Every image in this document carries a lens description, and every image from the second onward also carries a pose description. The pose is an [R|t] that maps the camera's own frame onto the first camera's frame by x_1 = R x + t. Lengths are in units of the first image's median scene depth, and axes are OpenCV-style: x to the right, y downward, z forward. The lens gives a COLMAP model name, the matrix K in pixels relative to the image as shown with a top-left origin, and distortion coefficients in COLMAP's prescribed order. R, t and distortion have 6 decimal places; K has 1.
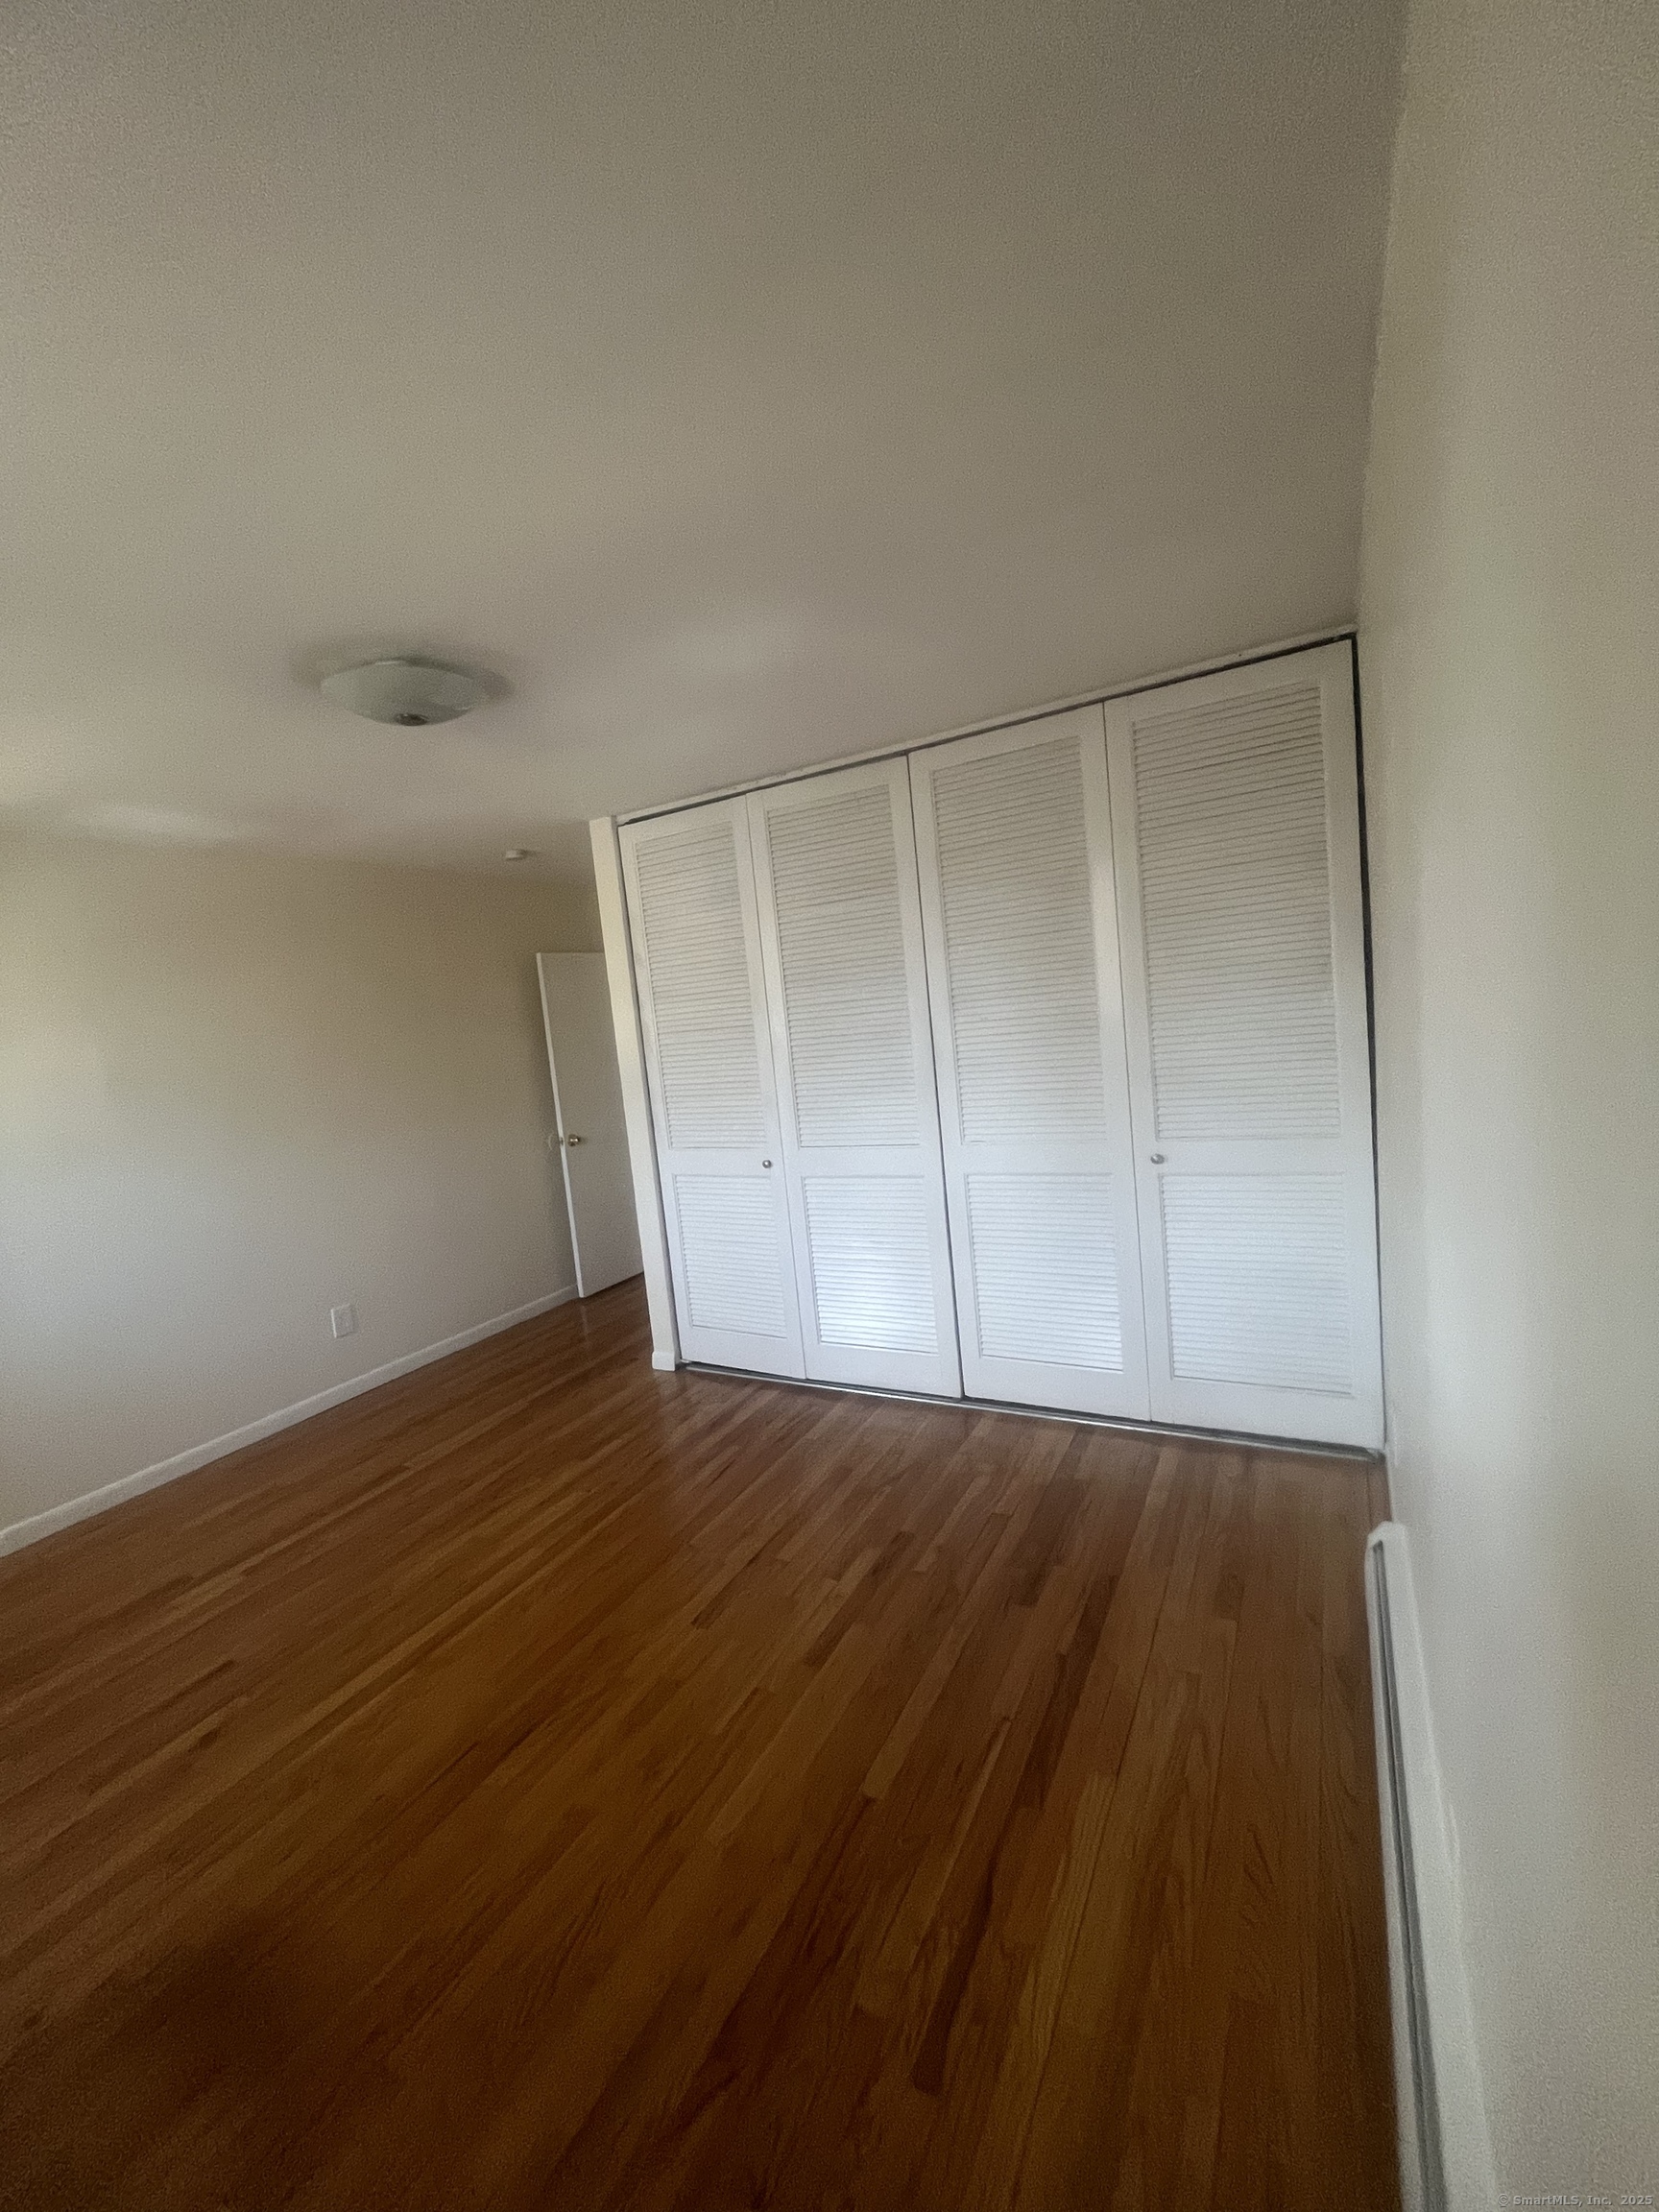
lens RADIAL K [[894.2, 0, 826.8], [0, 894.2, 1094.8], [0, 0, 1]] dist [-0.001381, -0.000077]
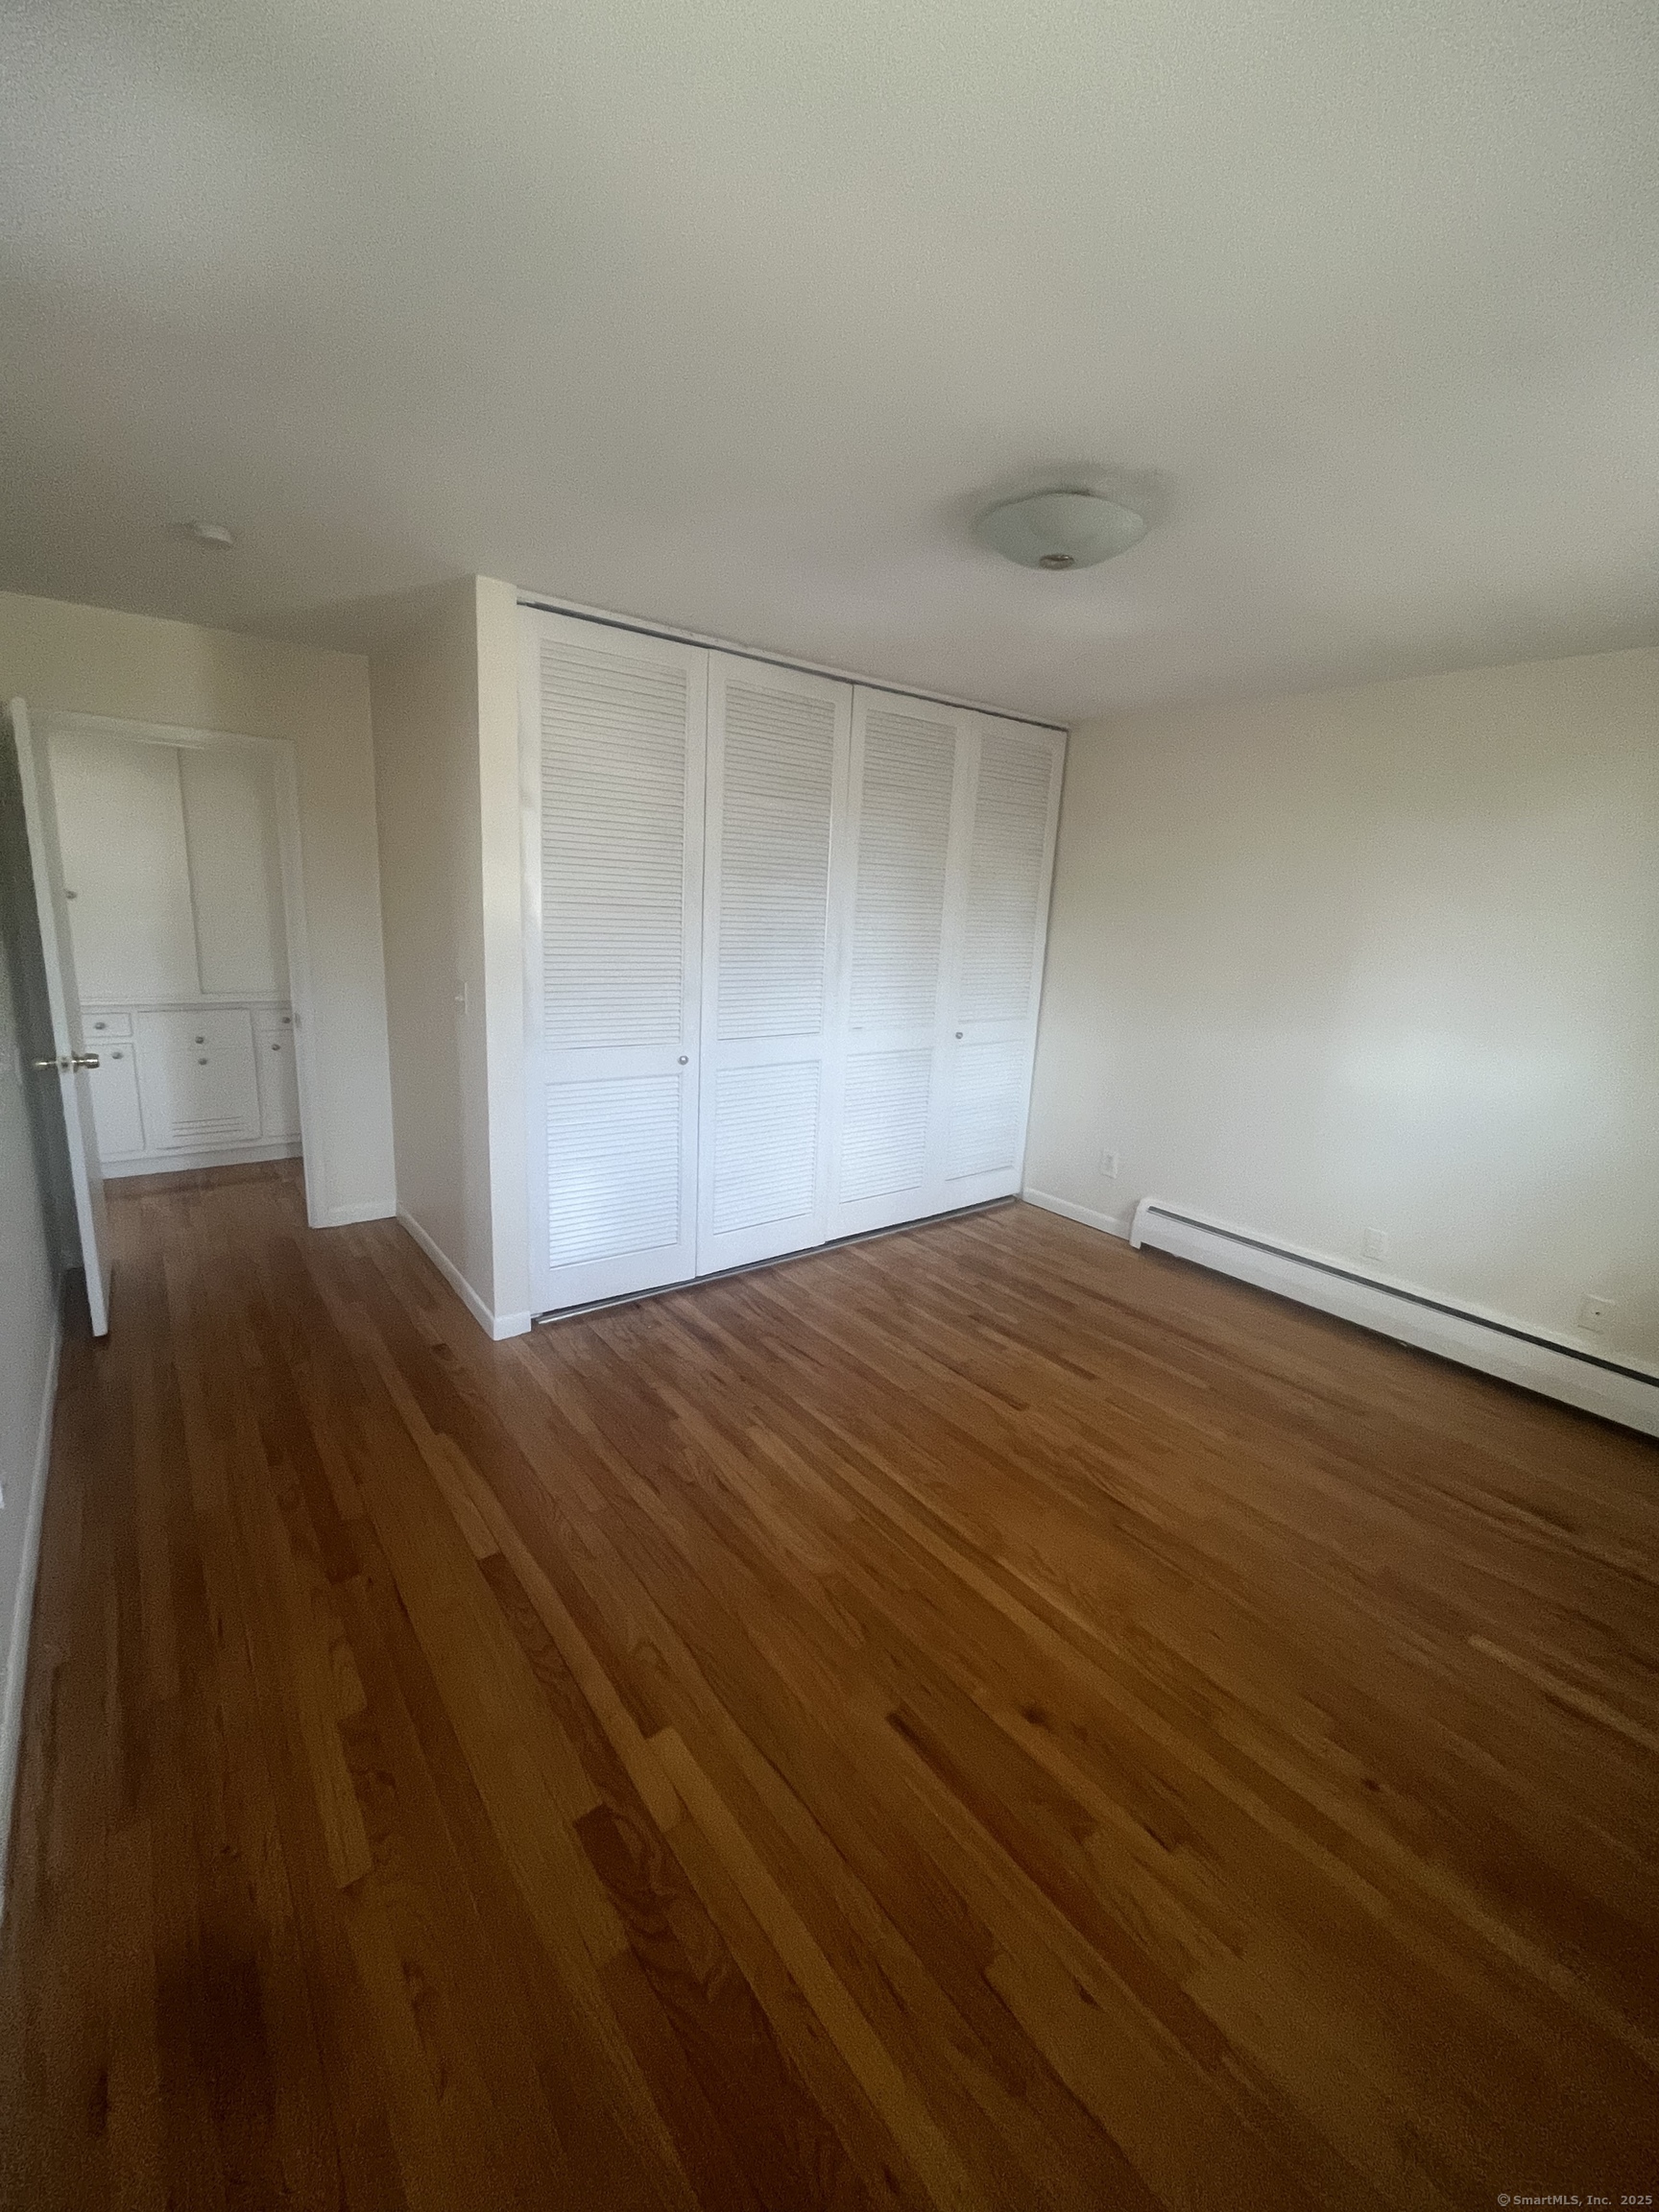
lens RADIAL K [[894.2, 0, 826.8], [0, 894.2, 1094.8], [0, 0, 1]] dist [-0.001381, -0.000077]
pose [[0.383808, -0.084378, 0.919550, -1.135666], [-0.000821, 0.995785, 0.091716, 0.035719], [-0.923413, -0.035956, 0.382121, 0.660530]]
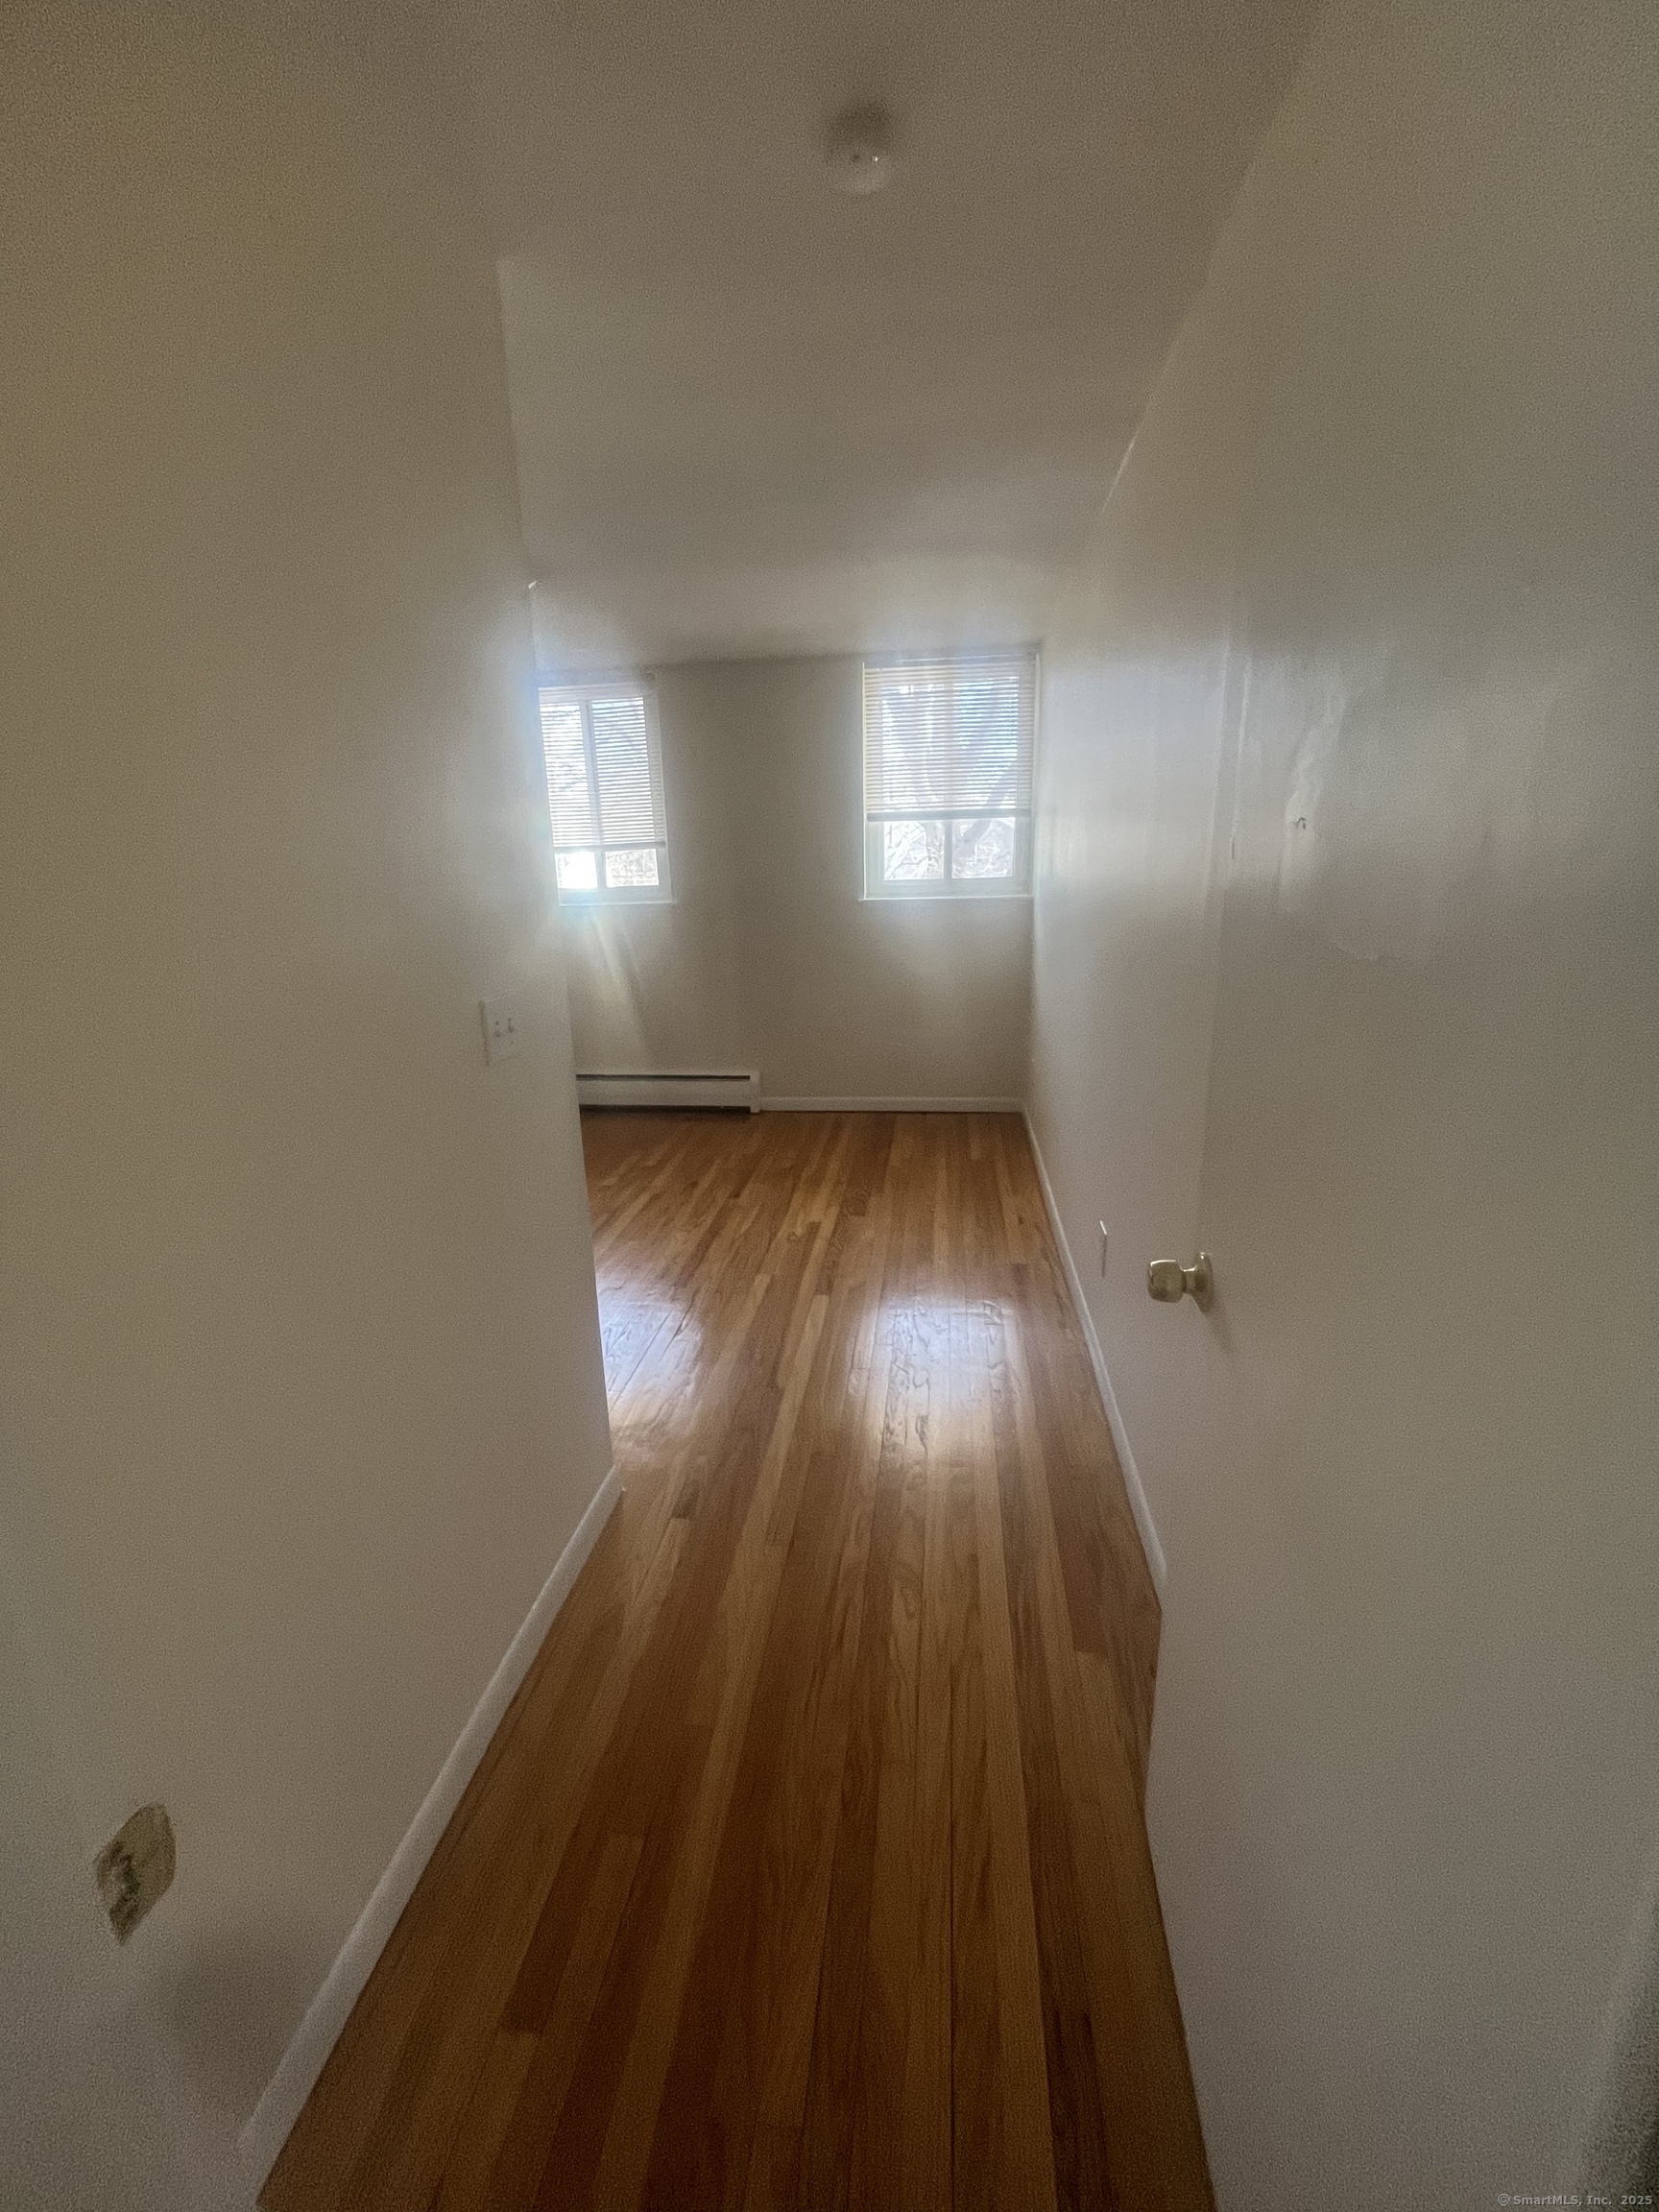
lens RADIAL K [[894.2, 0, 826.8], [0, 894.2, 1094.8], [0, 0, 1]] dist [-0.001381, -0.000077]
pose [[-0.921495, 0.219121, -0.320676, -0.278777], [0.086493, 0.920696, 0.380577, -0.147769], [0.378637, 0.322963, -0.867369, 2.090108]]
